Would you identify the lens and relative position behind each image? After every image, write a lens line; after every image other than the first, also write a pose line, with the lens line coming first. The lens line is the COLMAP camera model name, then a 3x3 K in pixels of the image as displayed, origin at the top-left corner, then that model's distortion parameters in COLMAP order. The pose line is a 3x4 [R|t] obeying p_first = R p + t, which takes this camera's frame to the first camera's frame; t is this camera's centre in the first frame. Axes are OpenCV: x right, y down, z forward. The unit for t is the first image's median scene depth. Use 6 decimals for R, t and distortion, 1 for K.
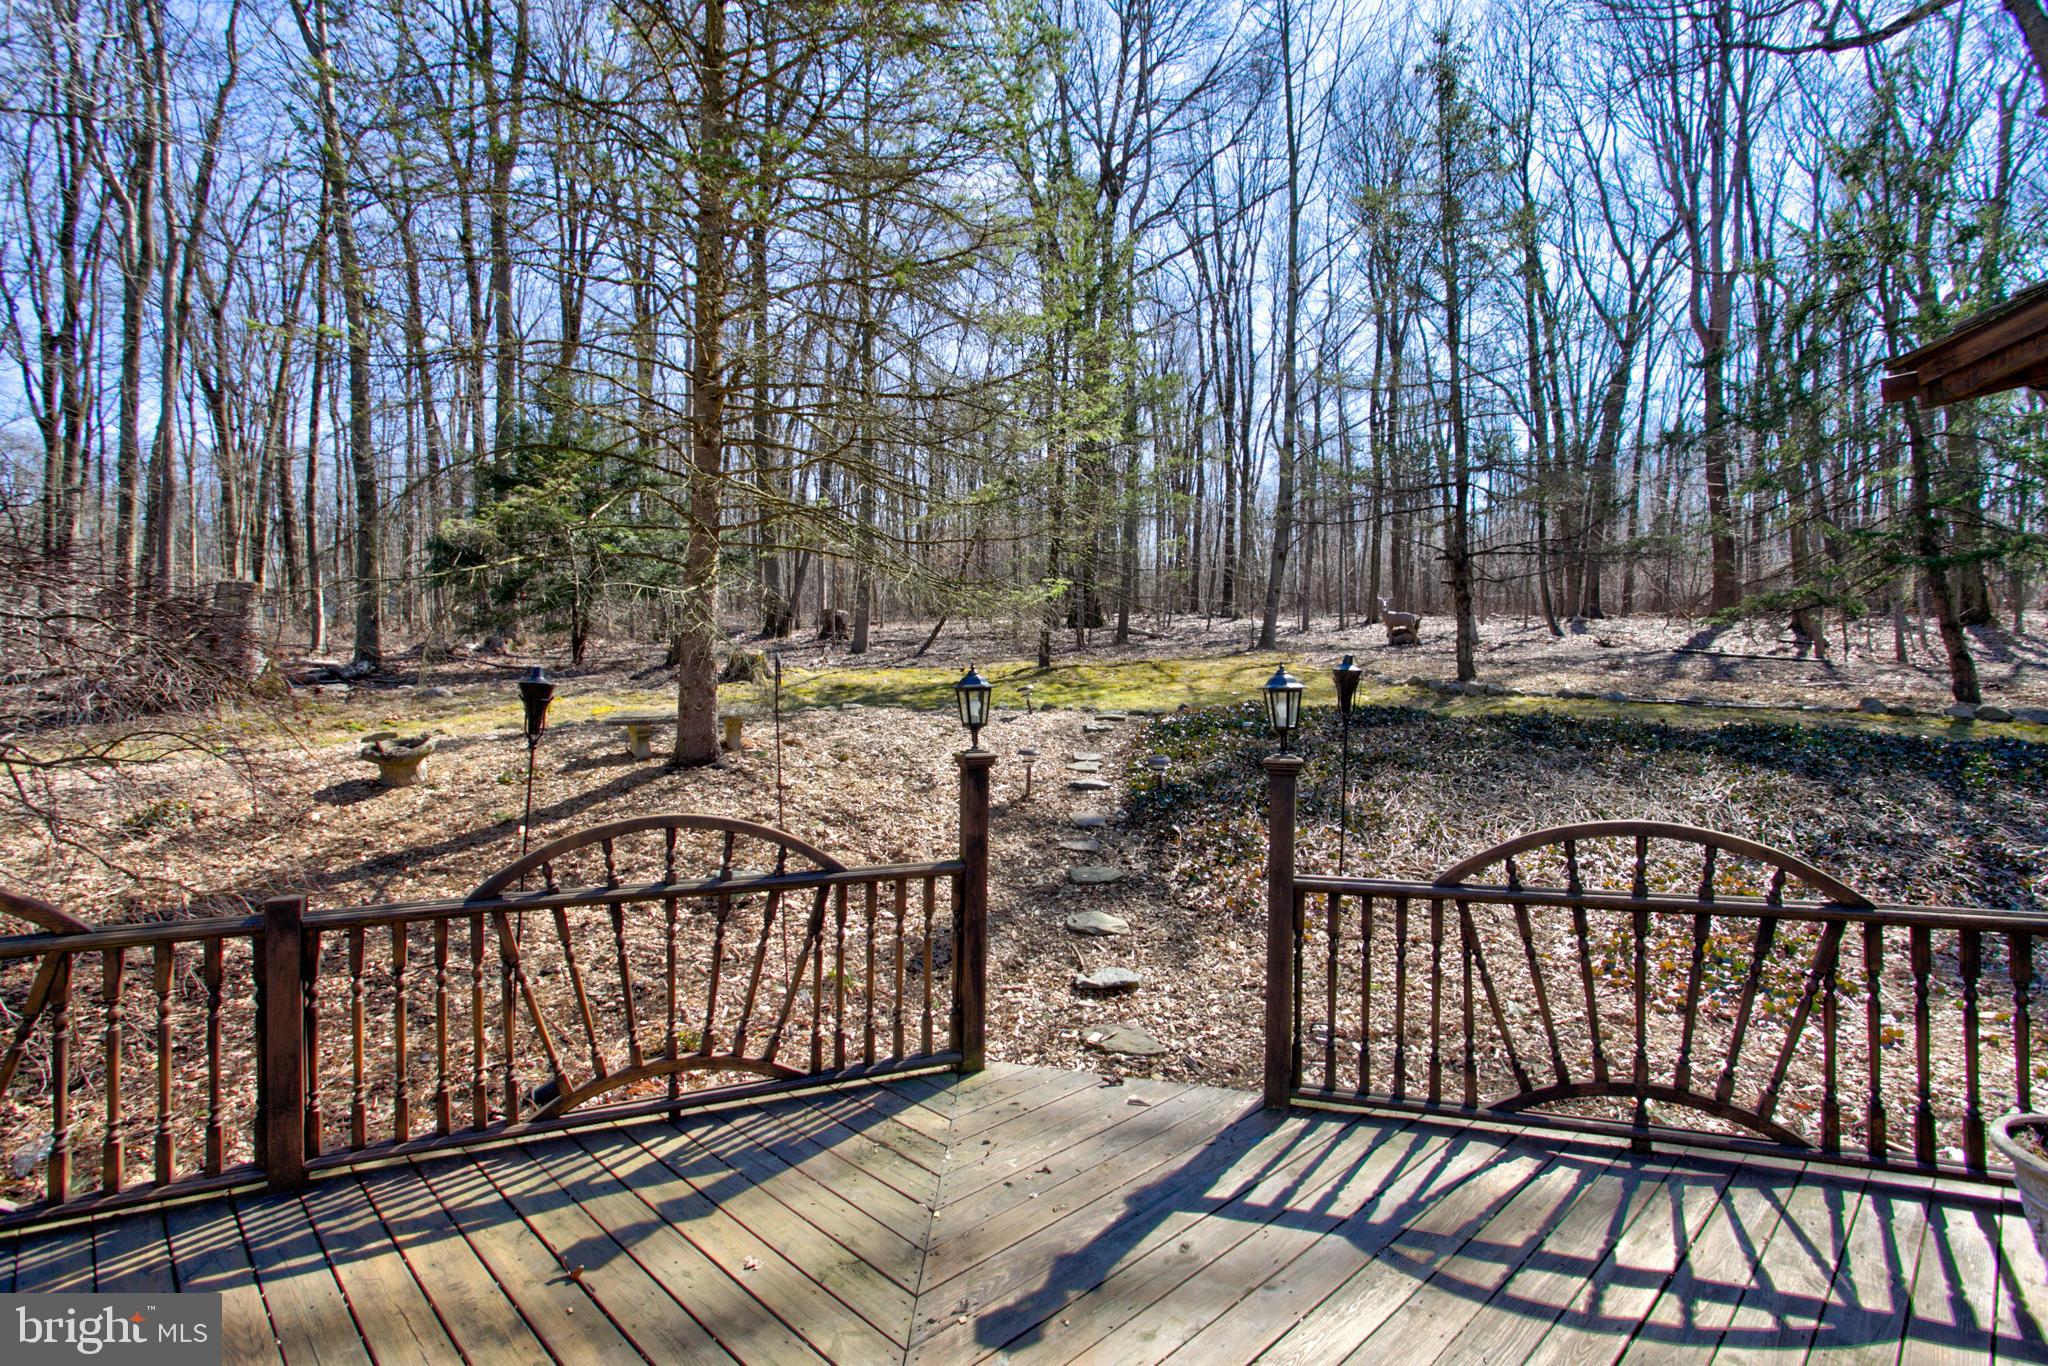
lens RADIAL K [[971.1, 0, 1024.0], [0, 971.1, 683.0], [0, 0, 1]] dist [-0.001061, 0.000105]
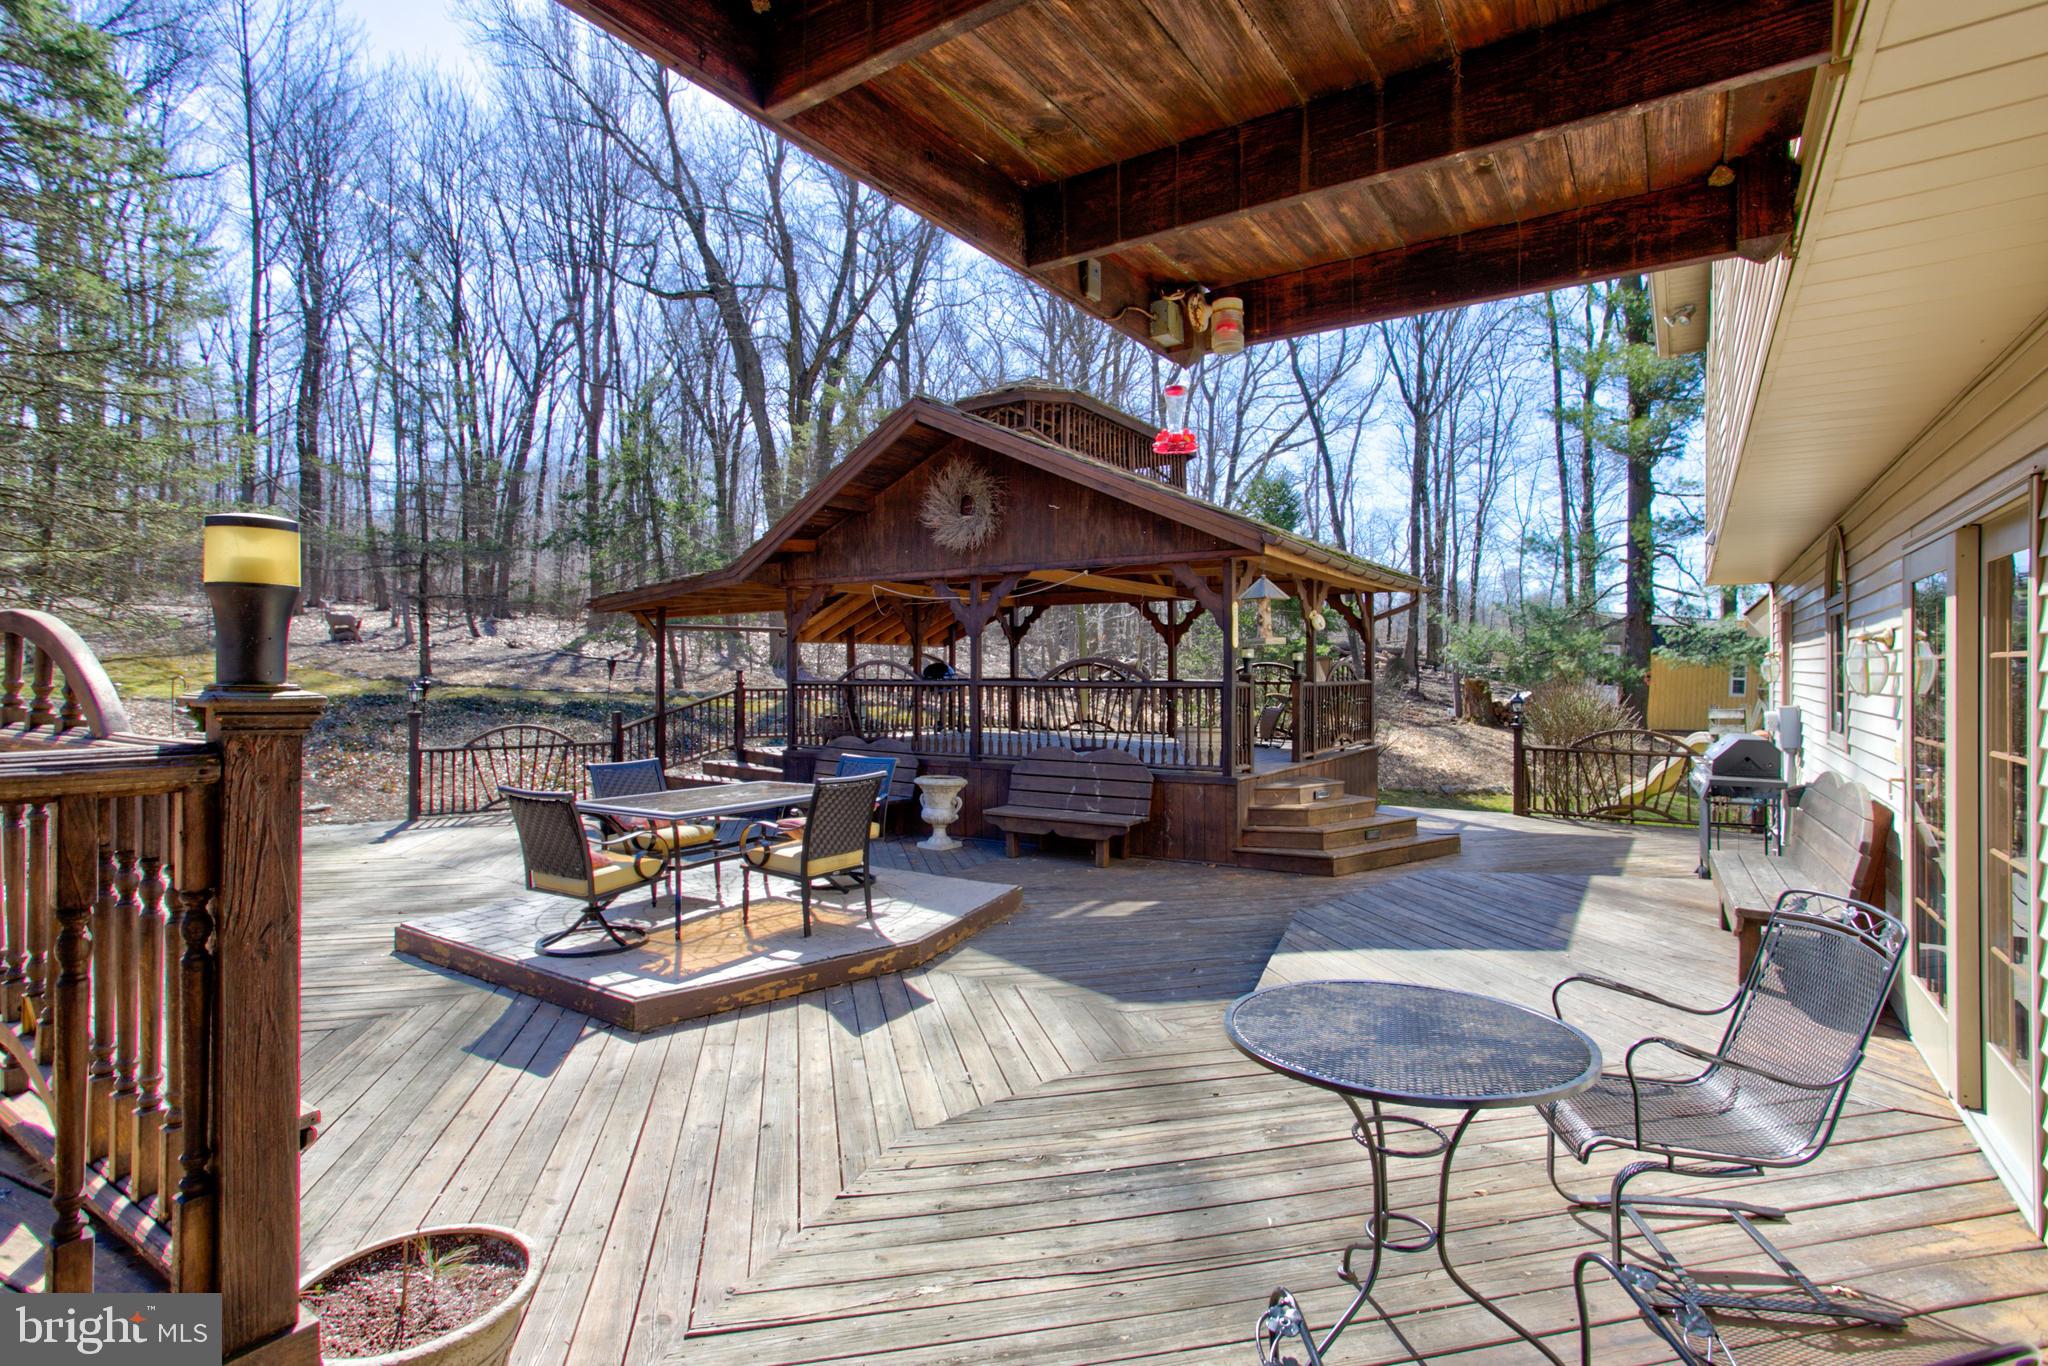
lens RADIAL K [[971.1, 0, 1024.0], [0, 971.1, 683.0], [0, 0, 1]] dist [-0.001061, 0.000105]
pose [[0.519516, 0.002259, 0.854458, -0.261906], [-0.014066, 0.999884, 0.005909, -0.011216], [-0.854345, -0.015089, 0.519487, -0.436673]]
